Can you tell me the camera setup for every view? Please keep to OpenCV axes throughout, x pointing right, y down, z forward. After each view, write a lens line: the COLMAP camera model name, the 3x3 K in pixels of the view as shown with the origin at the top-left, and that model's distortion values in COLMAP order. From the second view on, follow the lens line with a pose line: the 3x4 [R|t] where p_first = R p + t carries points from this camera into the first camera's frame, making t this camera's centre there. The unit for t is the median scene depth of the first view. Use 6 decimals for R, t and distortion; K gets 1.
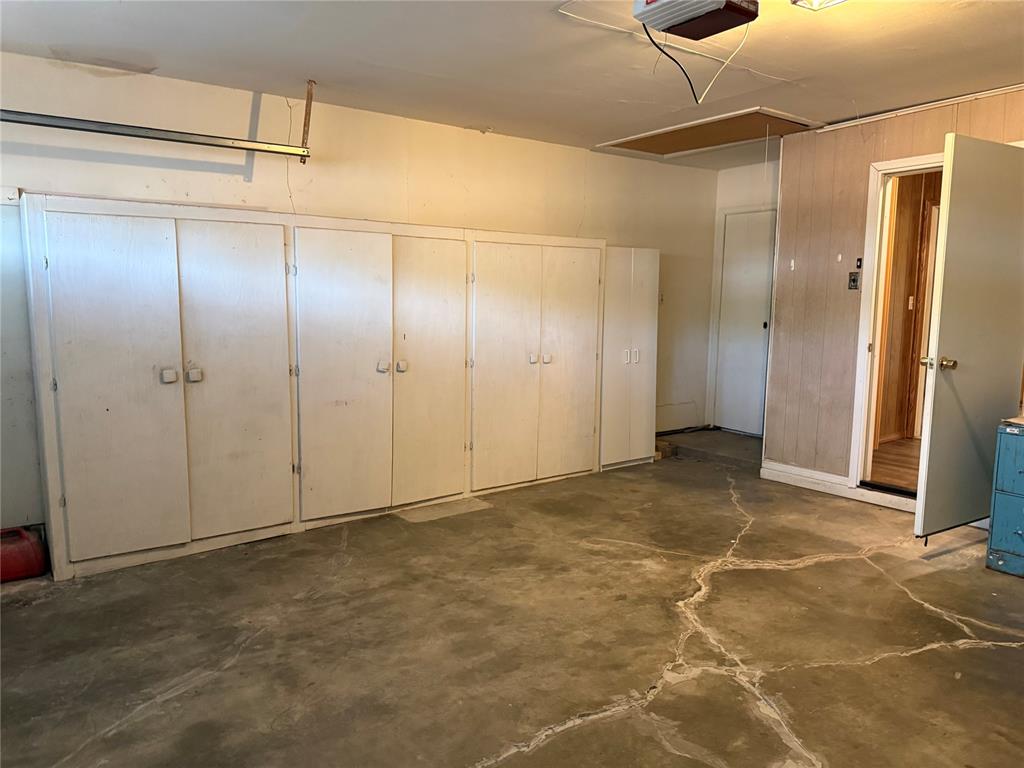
lens RADIAL K [[729.4, 0, 510.8], [0, 729.4, 383.1], [0, 0, 1]] dist [0.051426, -0.067688]
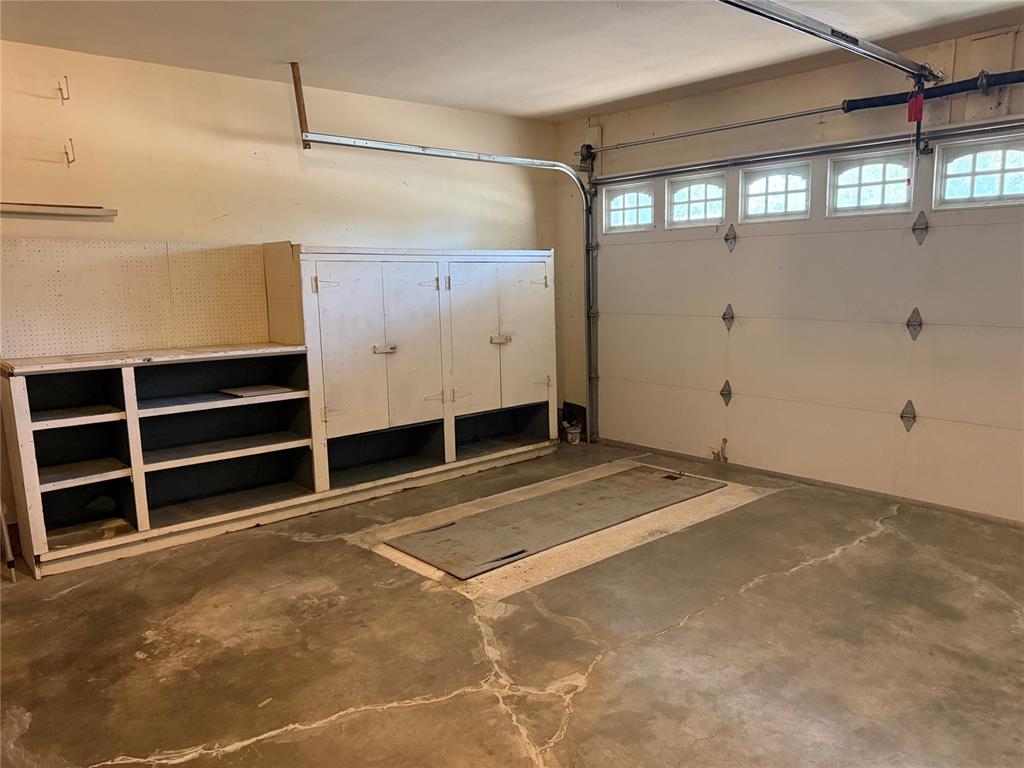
lens RADIAL K [[729.4, 0, 513.3], [0, 729.4, 382.8], [0, 0, 1]] dist [0.051426, -0.067688]
pose [[-0.994069, 0.034510, -0.103126, 0.382361], [0.005006, 0.961827, 0.273613, -0.221543], [0.108632, 0.271474, -0.956295, 1.772545]]
